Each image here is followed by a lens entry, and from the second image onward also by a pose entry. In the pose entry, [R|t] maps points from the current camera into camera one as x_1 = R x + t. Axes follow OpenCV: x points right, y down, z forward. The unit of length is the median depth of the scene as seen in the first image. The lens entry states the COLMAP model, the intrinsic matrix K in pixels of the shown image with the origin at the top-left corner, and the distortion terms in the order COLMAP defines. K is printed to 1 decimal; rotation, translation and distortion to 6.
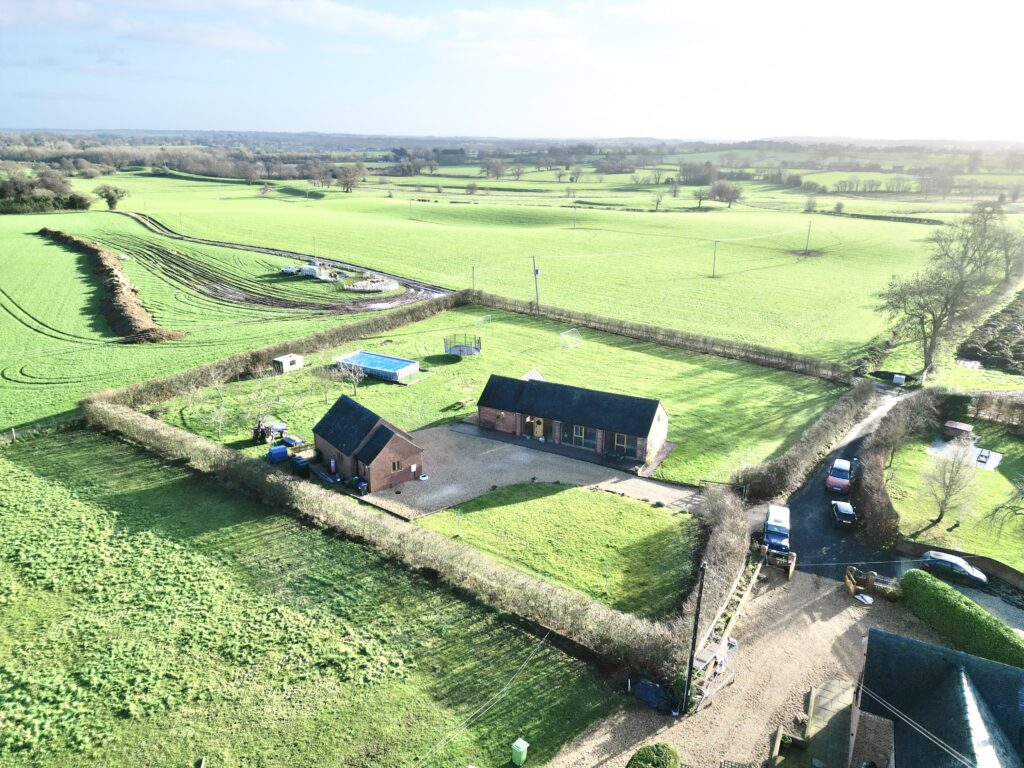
lens RADIAL K [[703.4, 0, 515.6], [0, 703.4, 384.3], [0, 0, 1]] dist [0.087831, -0.096590]
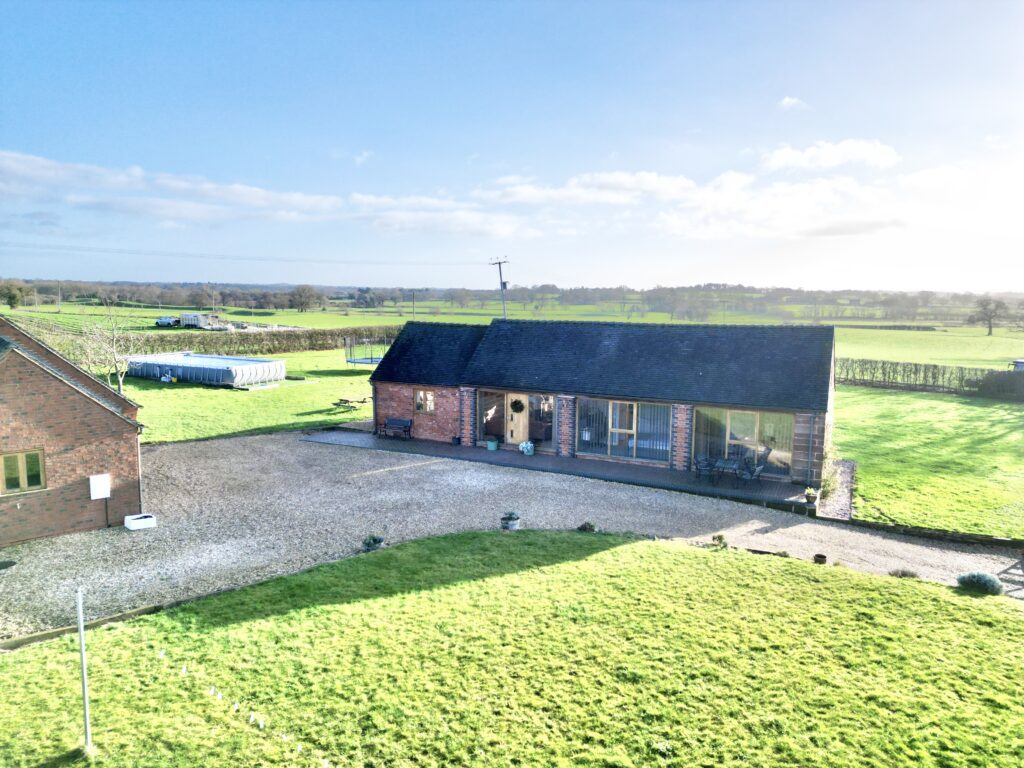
lens RADIAL K [[703.4, 0, 515.6], [0, 703.4, 384.3], [0, 0, 1]] dist [0.087831, -0.096590]
pose [[0.998807, -0.005500, 0.048520, 0.013940], [0.015123, 0.979621, -0.200283, 0.136441], [-0.046430, 0.200778, 0.978536, 0.675272]]
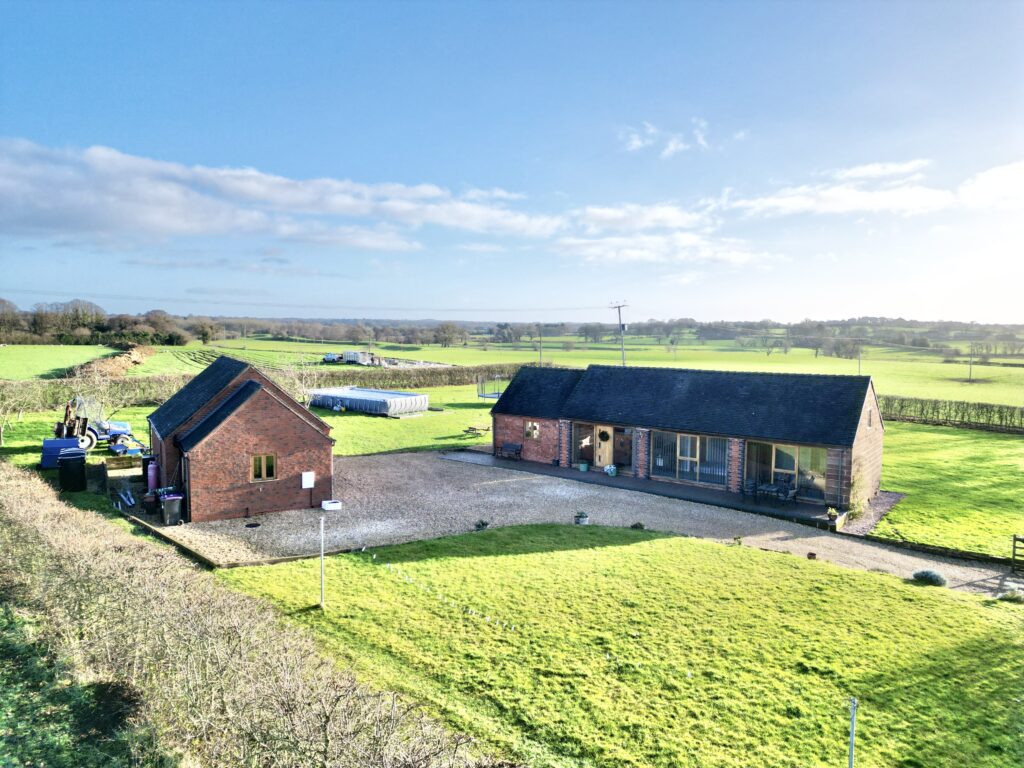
lens RADIAL K [[703.4, 0, 515.6], [0, 703.4, 384.3], [0, 0, 1]] dist [0.087831, -0.096590]
pose [[0.989769, 0.010993, -0.142255, 0.046067], [-0.045841, 0.968668, -0.244092, 0.159990], [0.135115, 0.248116, 0.959261, 0.561887]]
